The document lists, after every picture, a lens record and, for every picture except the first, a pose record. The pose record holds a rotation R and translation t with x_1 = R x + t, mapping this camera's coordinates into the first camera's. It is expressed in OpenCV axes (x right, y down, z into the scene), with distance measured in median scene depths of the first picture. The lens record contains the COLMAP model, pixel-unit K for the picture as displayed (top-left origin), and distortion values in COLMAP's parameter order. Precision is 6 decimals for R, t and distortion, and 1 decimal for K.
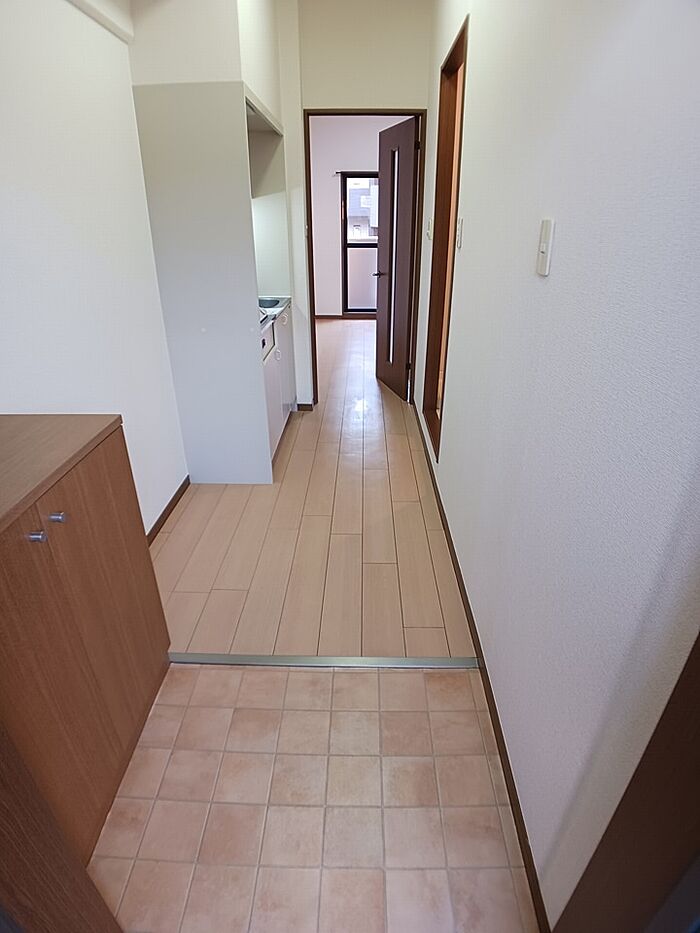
lens RADIAL K [[502.1, 0, 350.0], [0, 502.1, 466.5], [0, 0, 1]] dist [-0.102842, 0.017127]
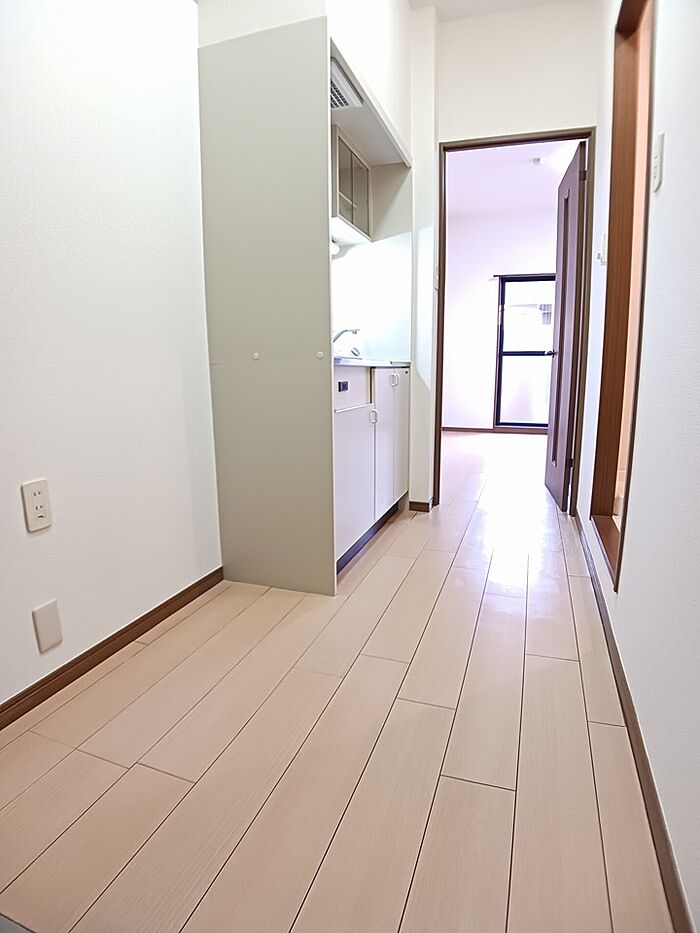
lens RADIAL K [[502.1, 0, 350.0], [0, 502.1, 466.5], [0, 0, 1]] dist [-0.102842, 0.017127]
pose [[0.948951, 0.057215, -0.310191, 0.043906], [-0.139356, 0.958277, -0.249570, 0.026091], [0.282969, 0.280056, 0.917331, 0.313299]]
